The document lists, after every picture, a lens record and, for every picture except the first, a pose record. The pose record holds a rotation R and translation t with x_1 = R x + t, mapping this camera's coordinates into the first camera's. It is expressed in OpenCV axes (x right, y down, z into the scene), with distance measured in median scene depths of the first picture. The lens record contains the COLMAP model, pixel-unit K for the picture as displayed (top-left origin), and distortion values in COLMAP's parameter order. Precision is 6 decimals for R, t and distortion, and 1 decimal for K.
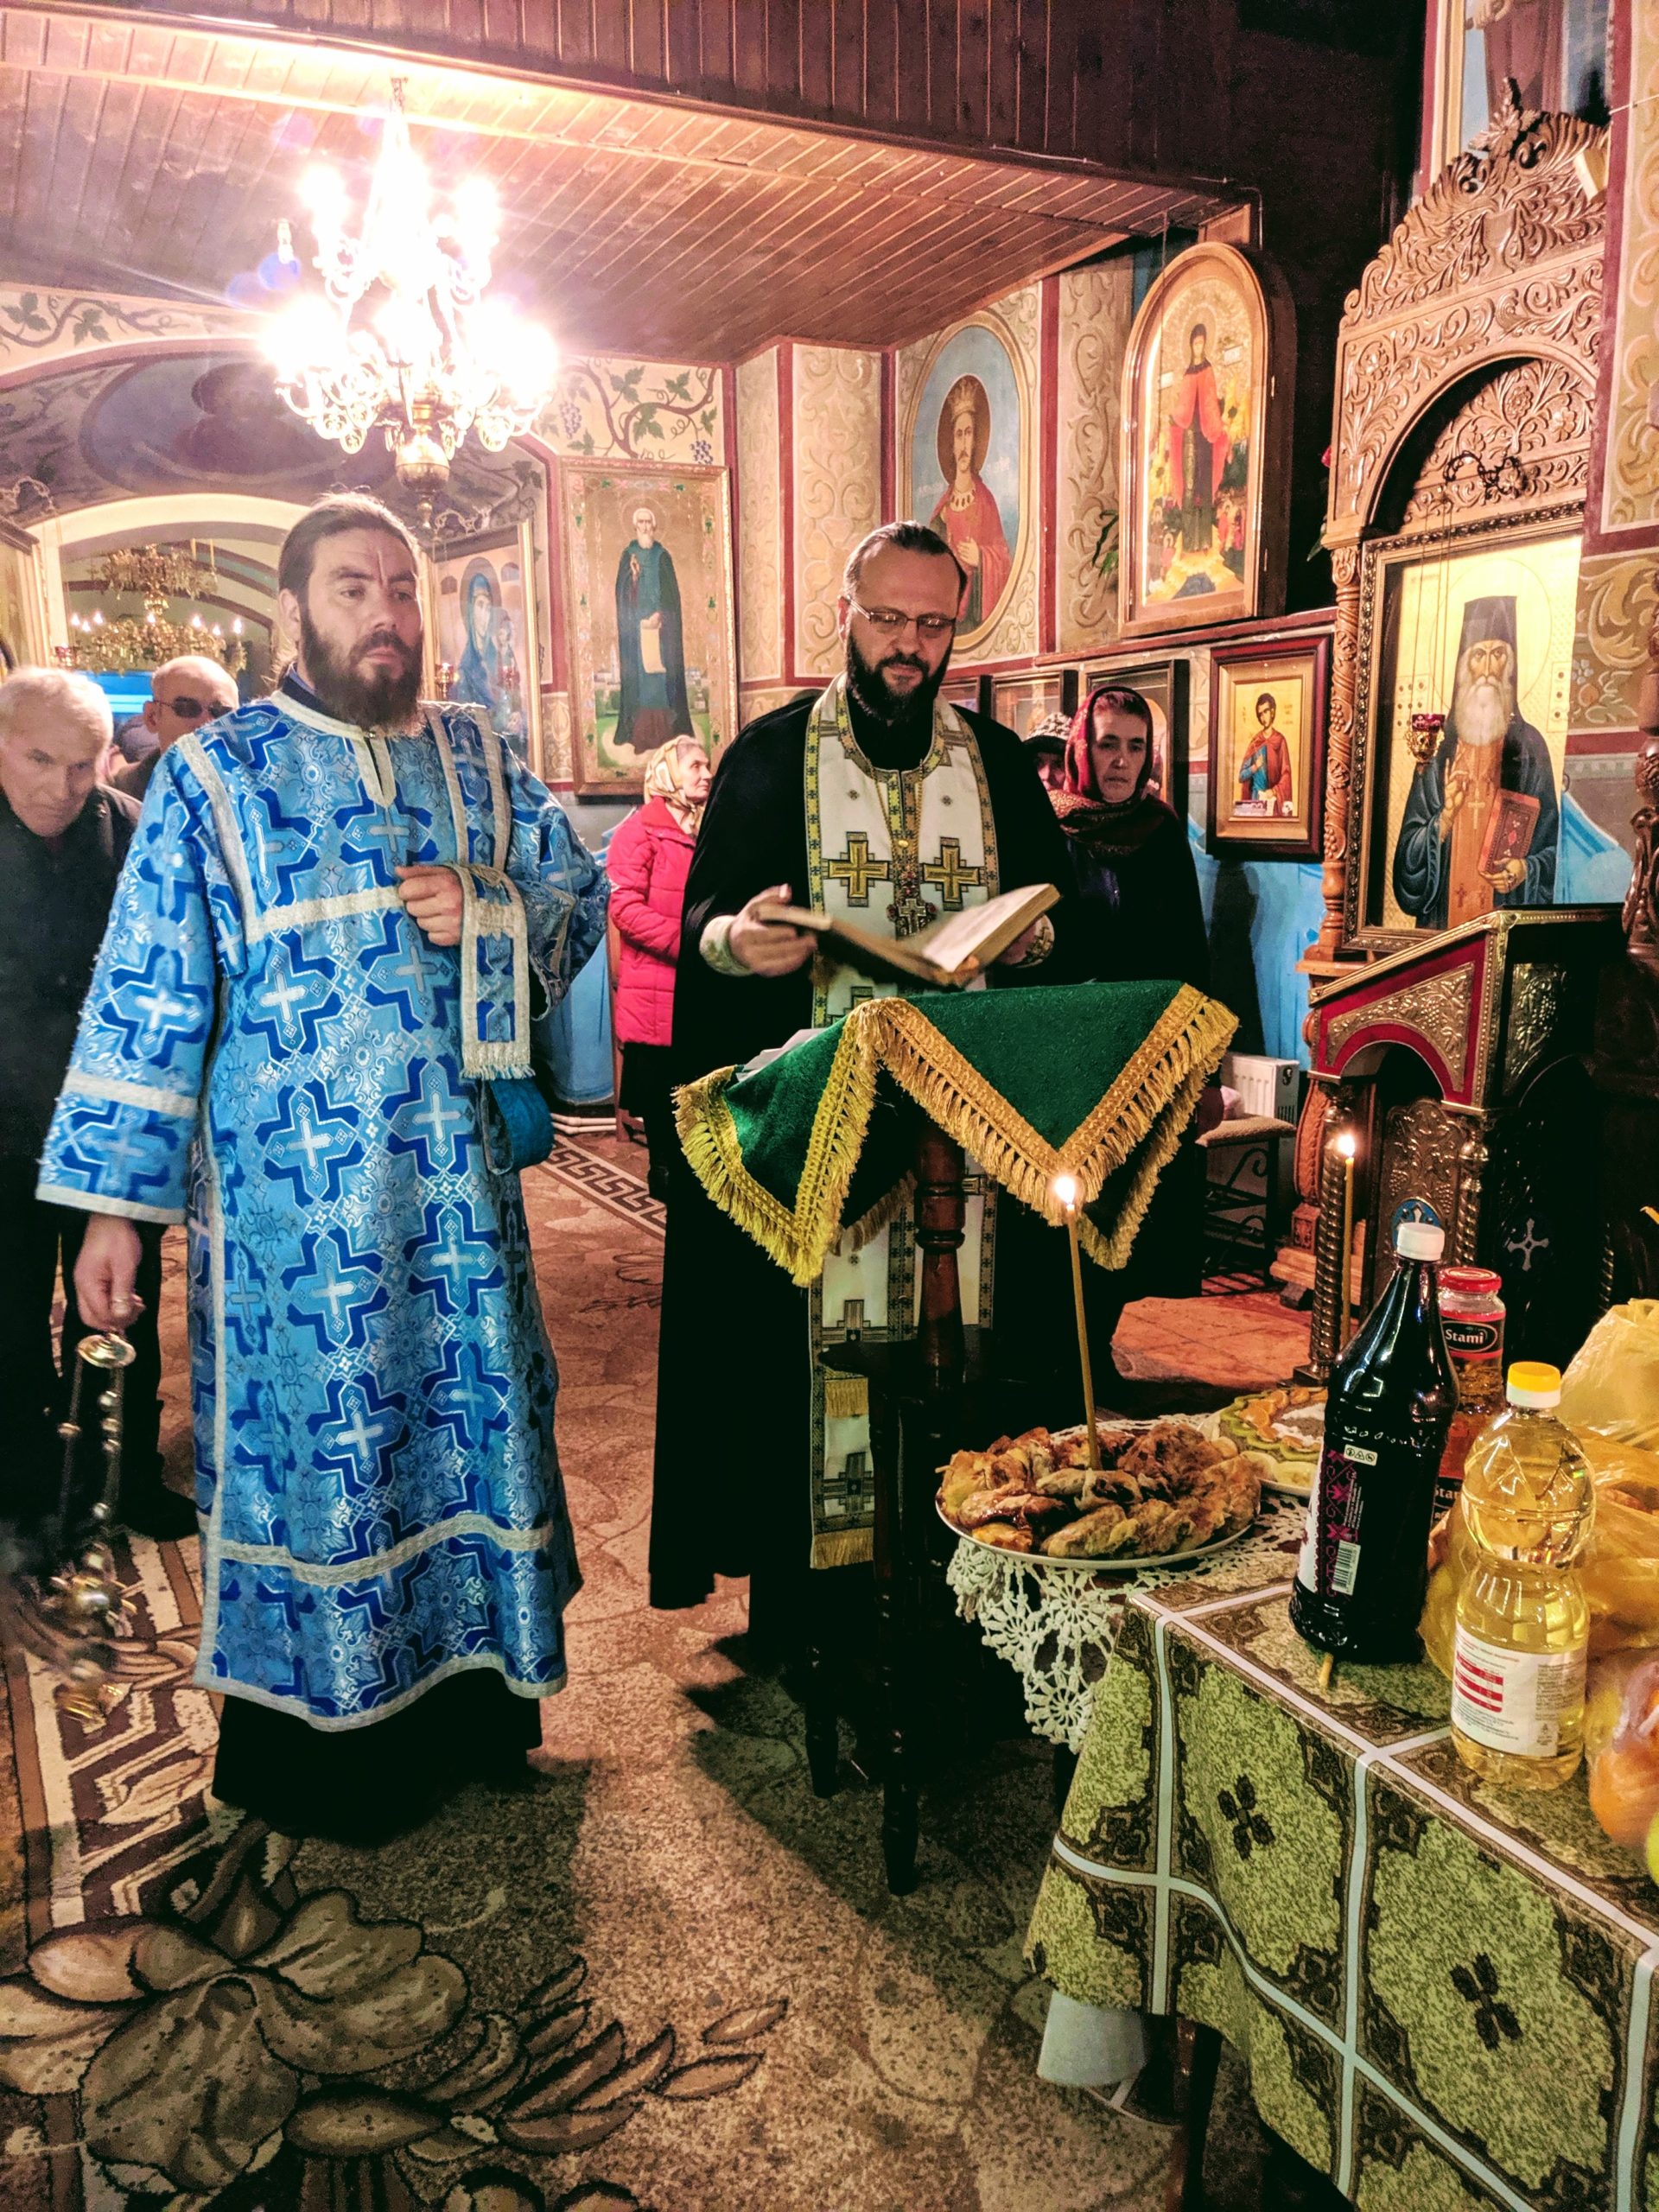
lens RADIAL K [[1745.0, 0, 849.4], [0, 1745.0, 1162.4], [0, 0, 1]] dist [0.003812, 0.024504]
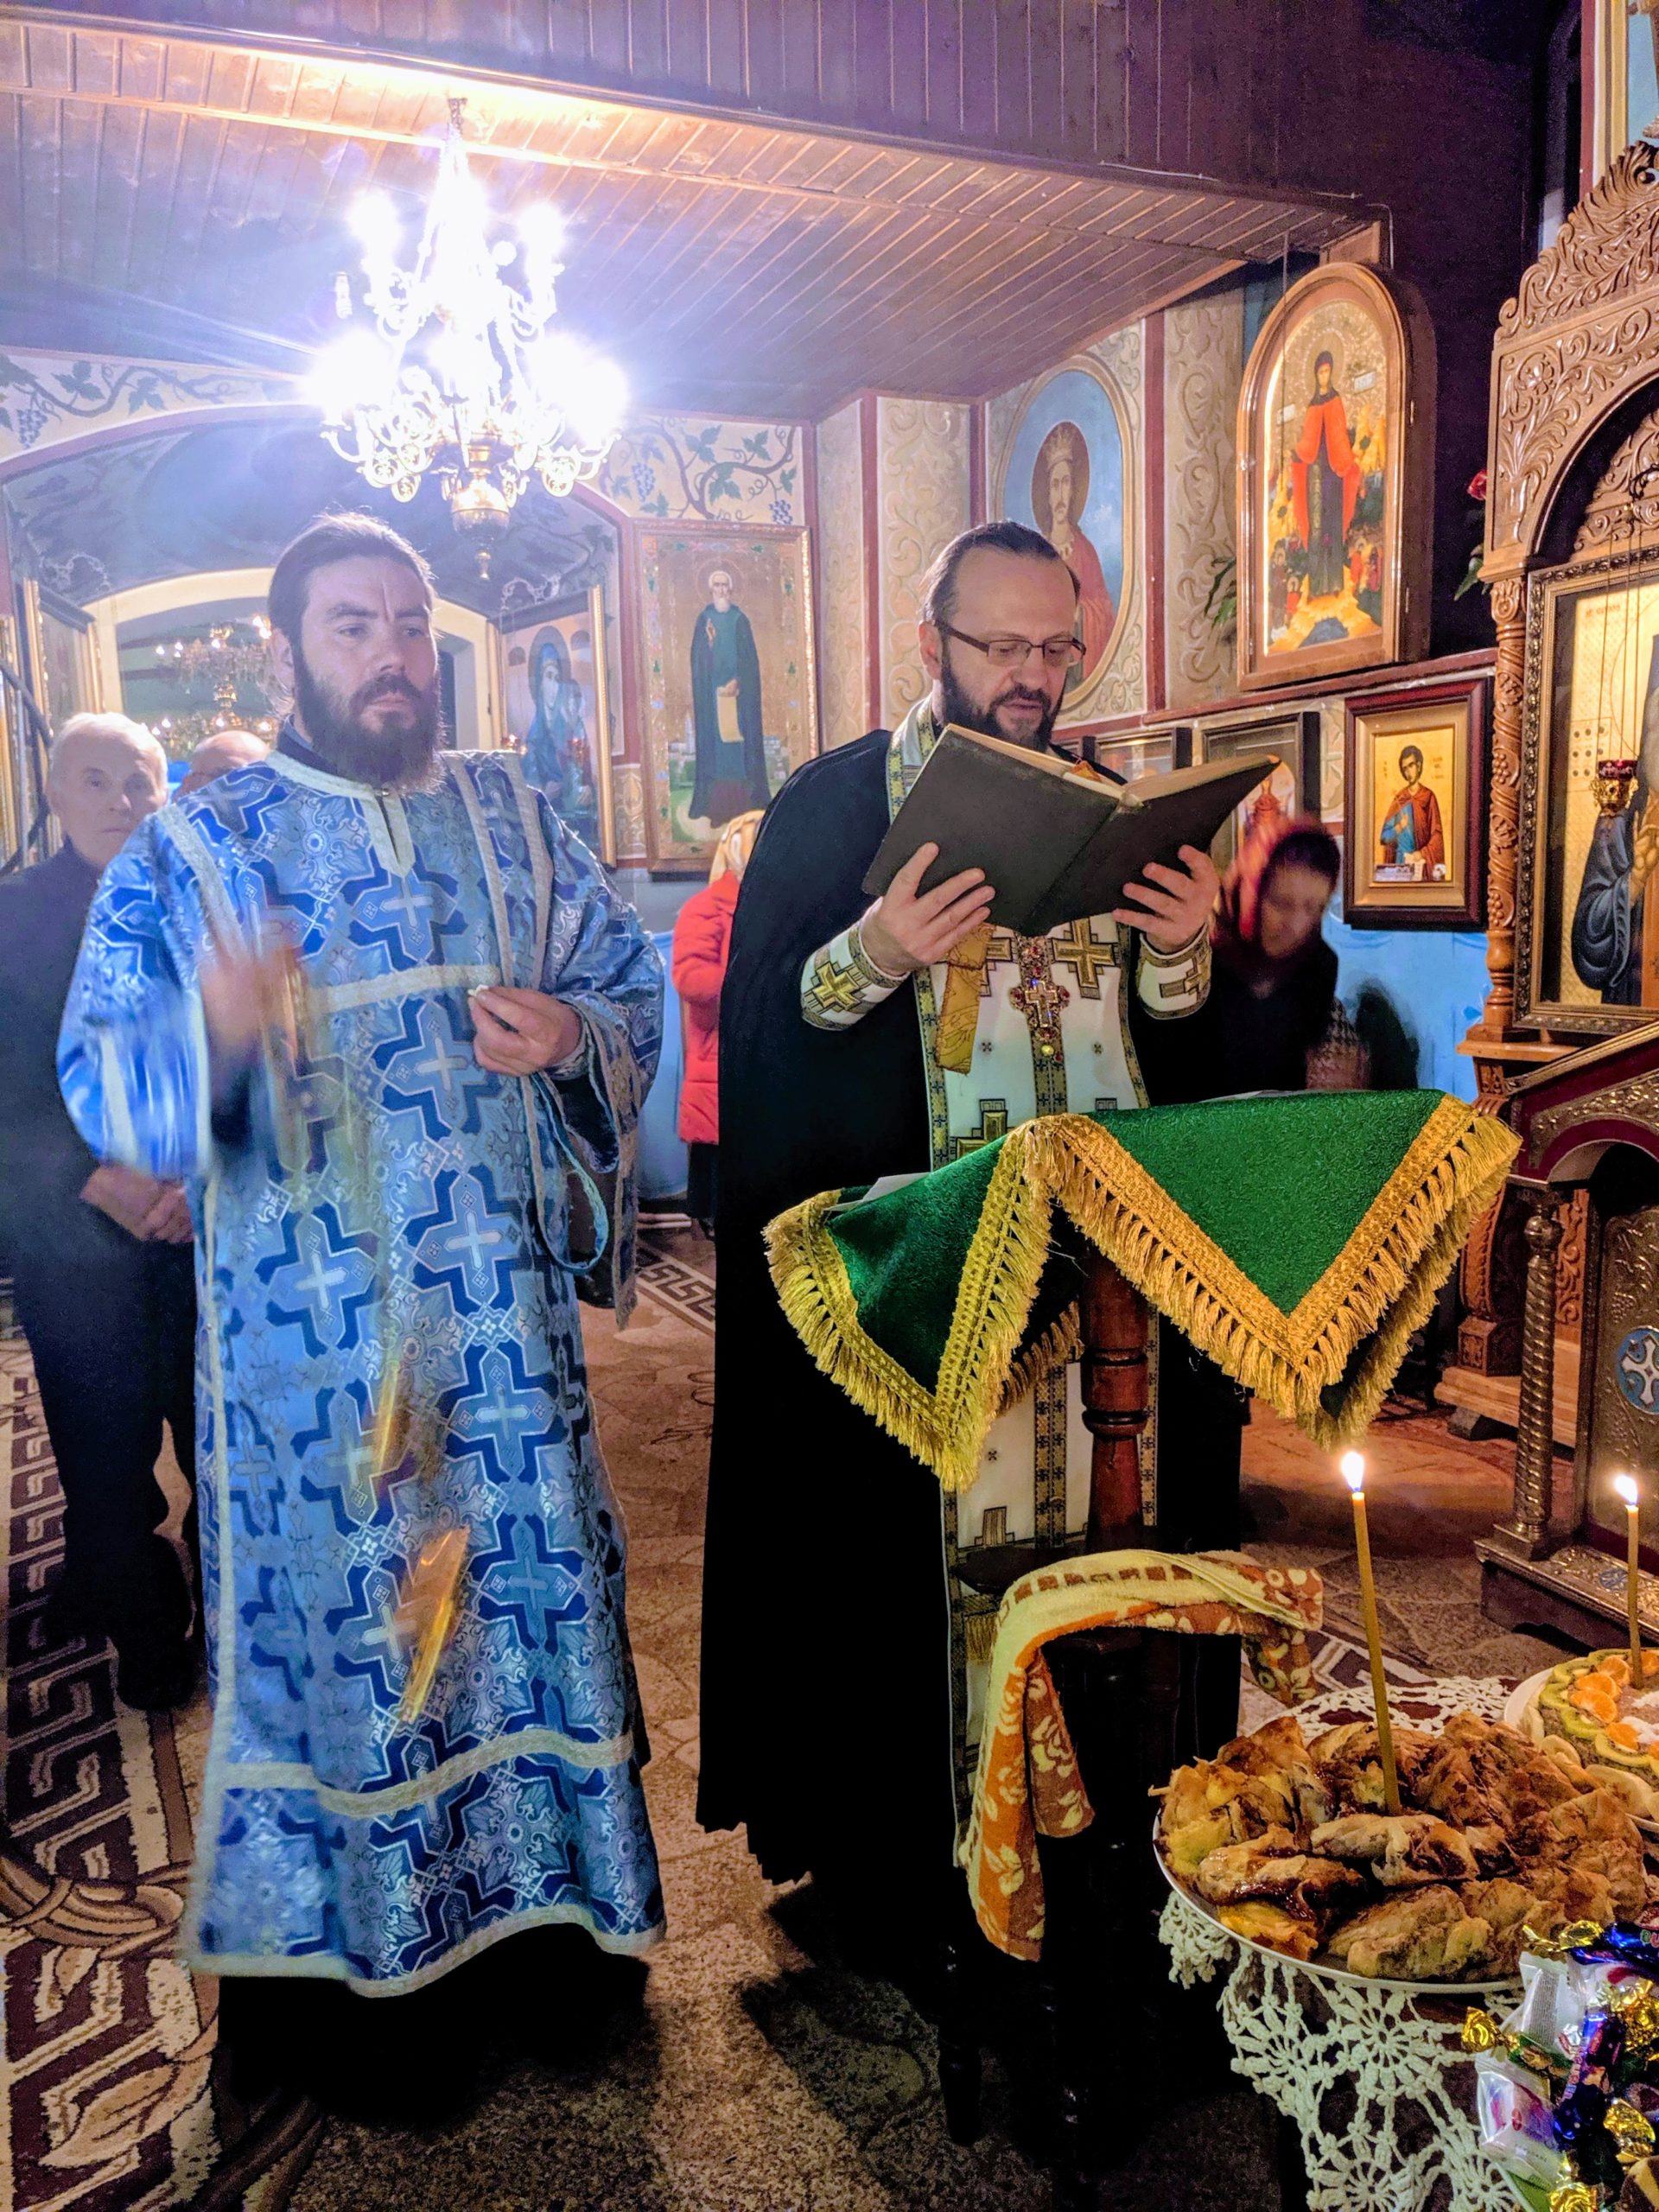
lens RADIAL K [[1760.9, 0, 853.1], [0, 1760.9, 1127.1], [0, 0, 1]] dist [0.014474, 0.000509]
pose [[0.999152, -0.008572, -0.040268, -0.015113], [0.005977, 0.997924, -0.064126, -0.017852], [0.040734, 0.063831, 0.997129, 0.106162]]
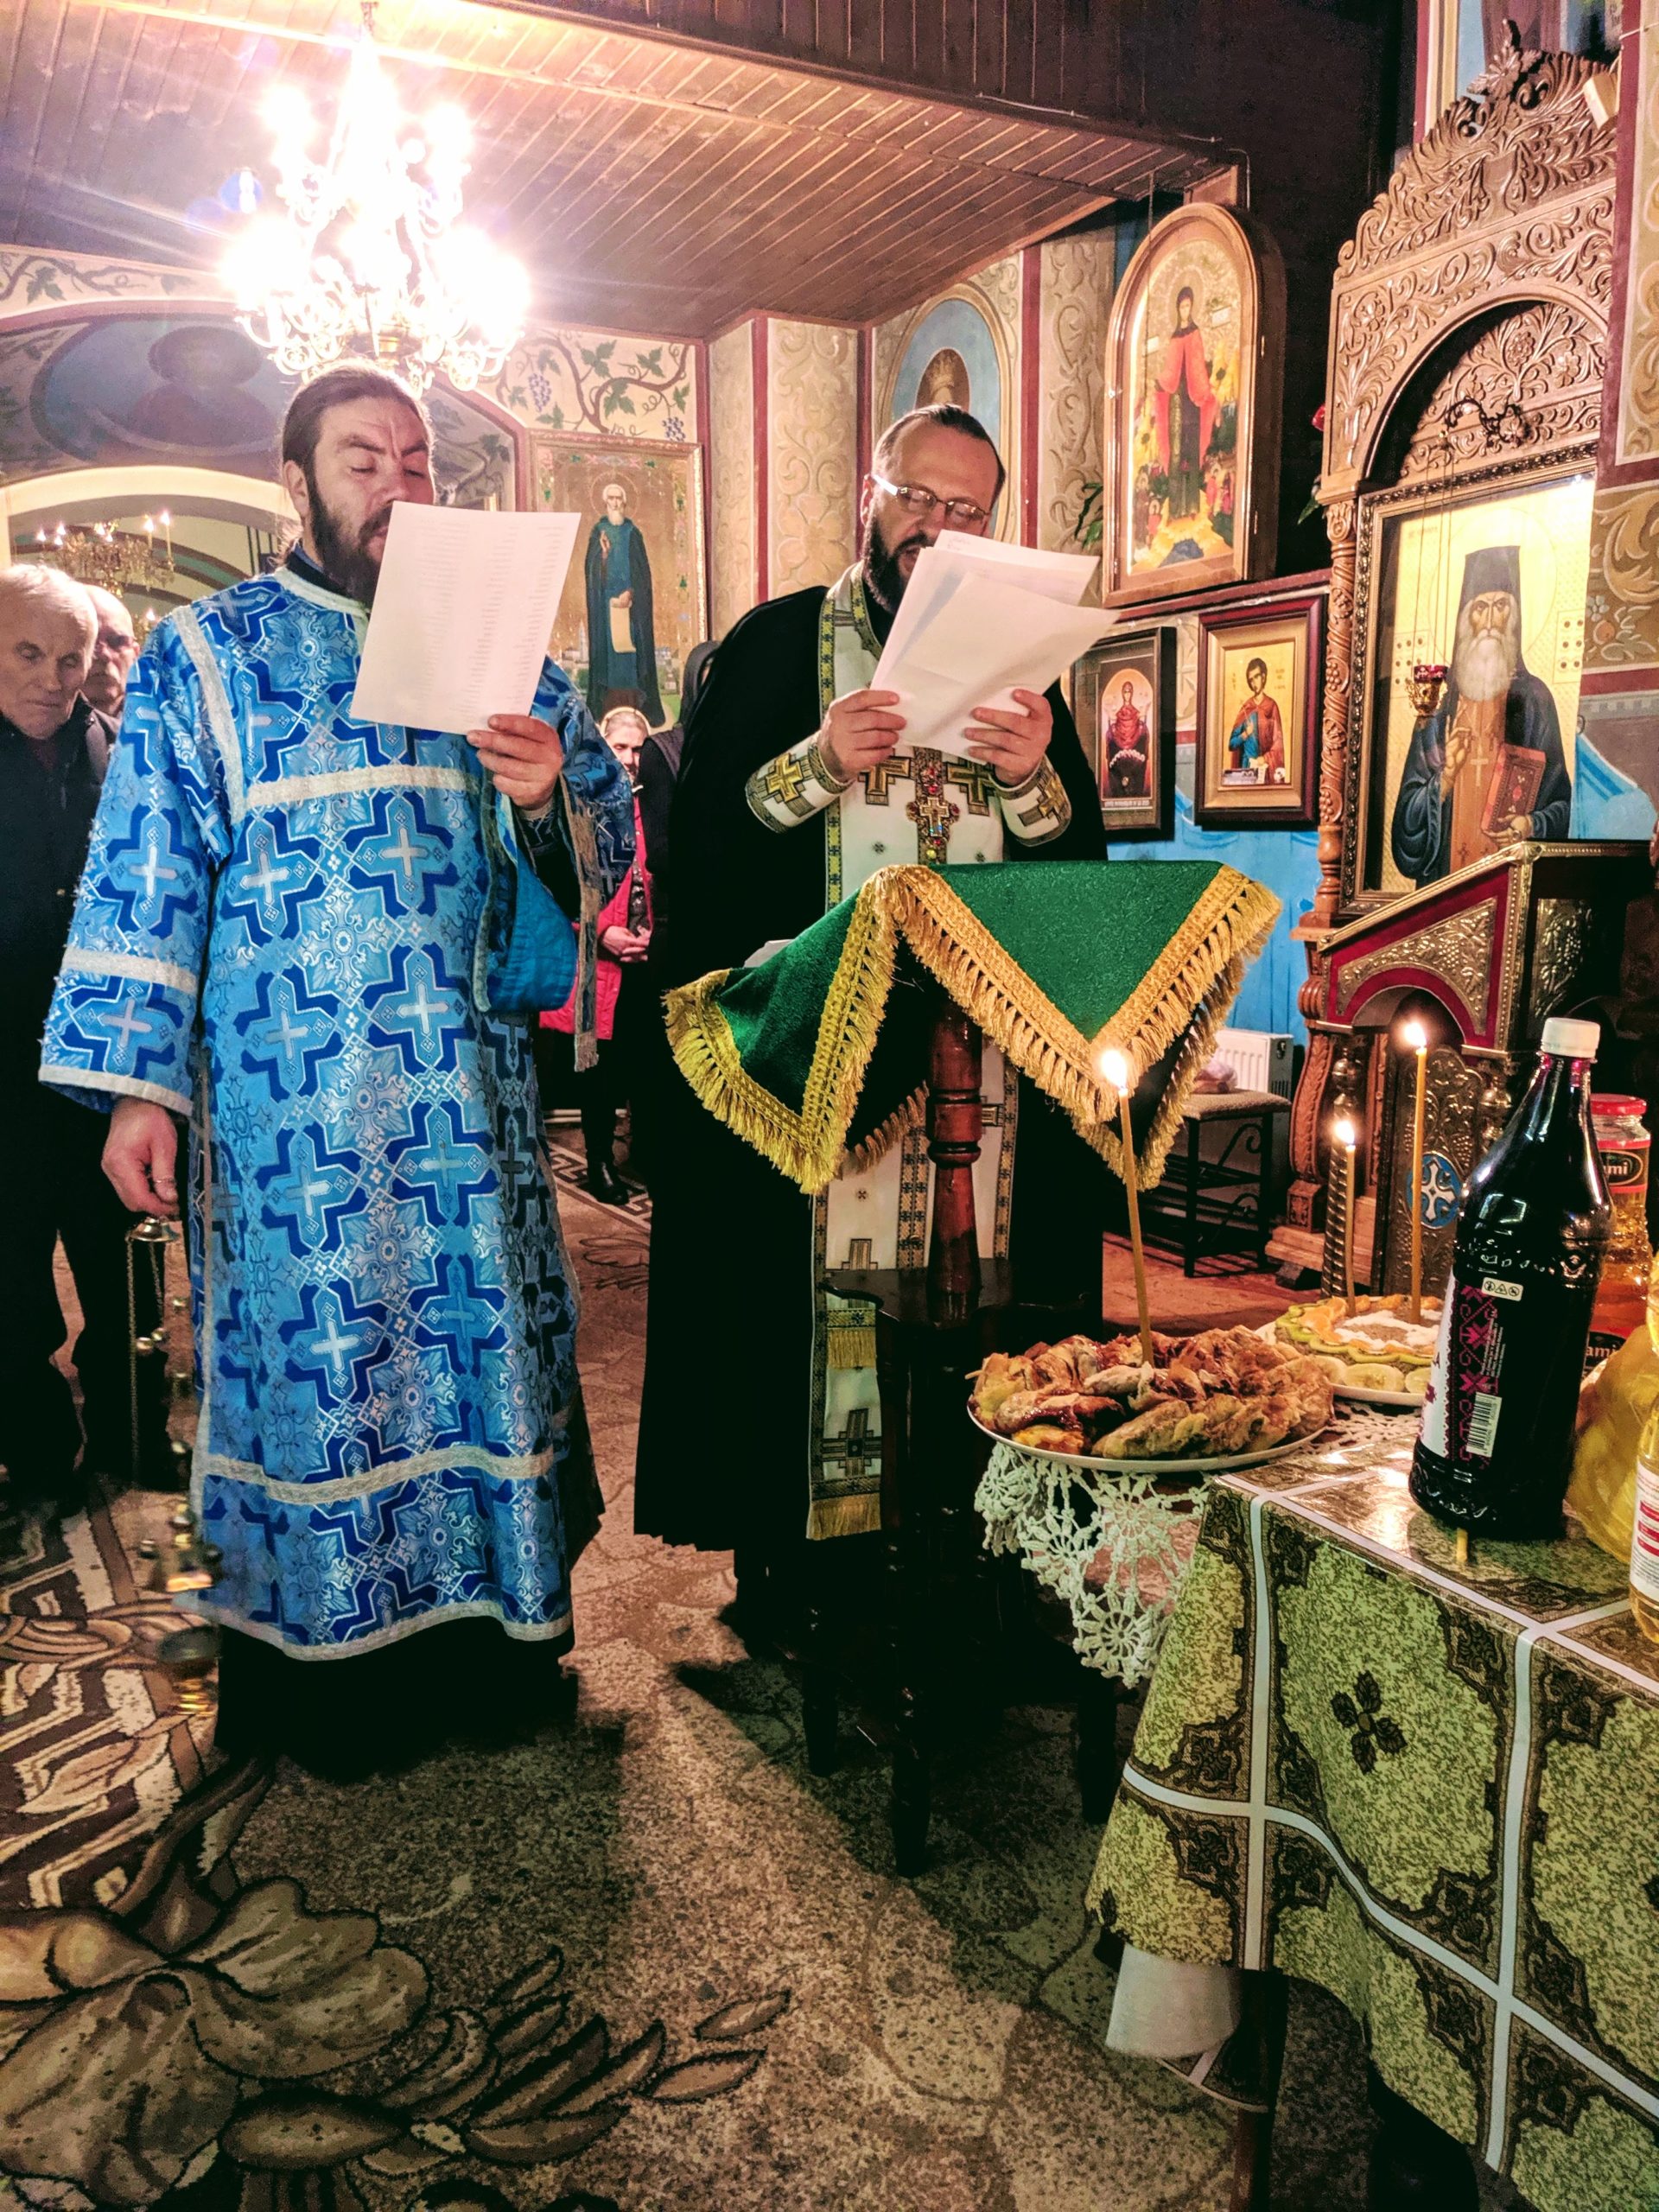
lens RADIAL K [[1751.6, 0, 861.1], [0, 1751.6, 1133.3], [0, 0, 1]] dist [0.010141, 0.008167]
pose [[0.999564, 0.002112, 0.029456, -0.012073], [-0.001180, 0.999499, -0.031617, 0.031401], [-0.029508, 0.031568, 0.999066, 0.039809]]
